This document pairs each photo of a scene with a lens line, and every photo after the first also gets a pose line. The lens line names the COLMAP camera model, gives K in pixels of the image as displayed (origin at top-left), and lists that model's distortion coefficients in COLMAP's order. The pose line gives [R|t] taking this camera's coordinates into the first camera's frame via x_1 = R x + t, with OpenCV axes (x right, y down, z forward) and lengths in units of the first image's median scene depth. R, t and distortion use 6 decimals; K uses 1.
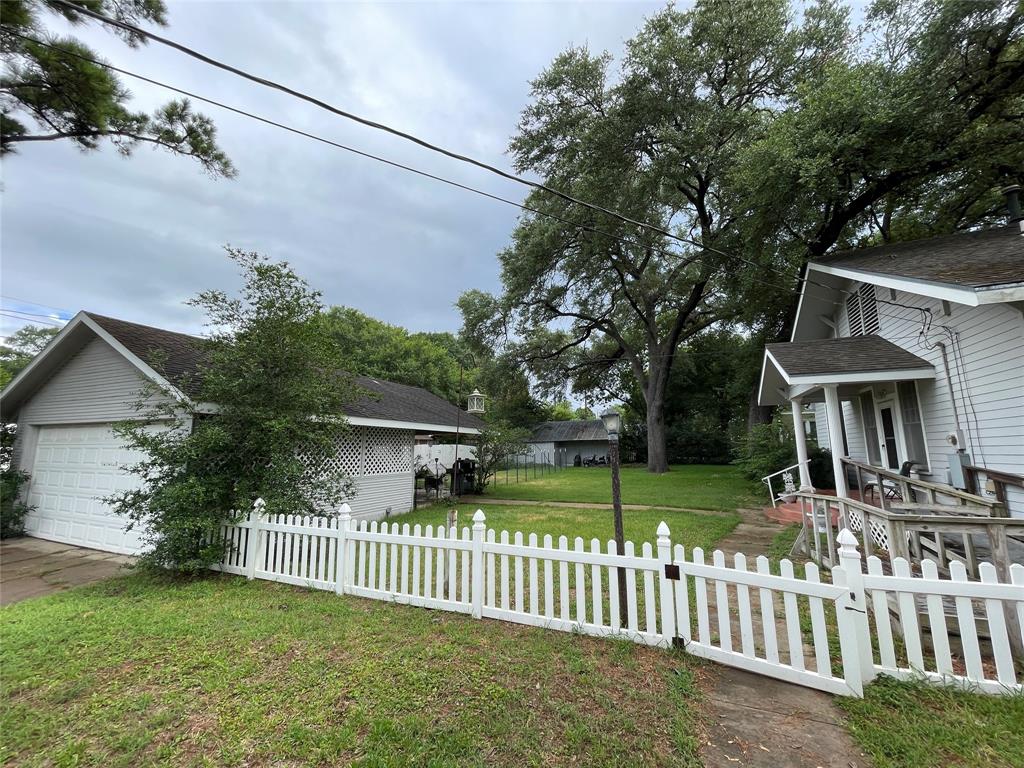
lens RADIAL K [[406.9, 0, 512.0], [0, 406.9, 384.0], [0, 0, 1]] dist [-0.000017, -0.000173]
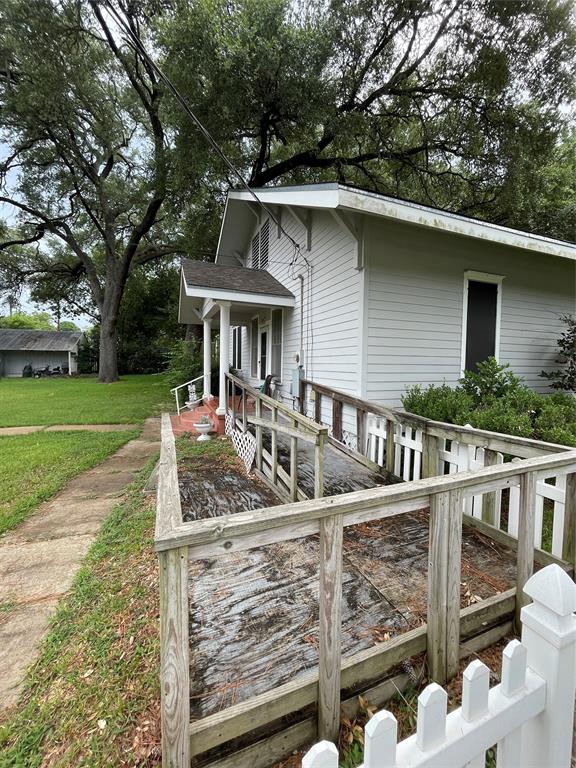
lens RADIAL K [[305.2, 0, 288.0], [0, 305.2, 384.0], [0, 0, 1]] dist [-0.000017, -0.000173]
pose [[0.702667, -0.032124, 0.710794, 0.261157], [-0.131999, 0.975753, 0.174589, 0.035992], [-0.699168, -0.216502, 0.681389, 0.240501]]
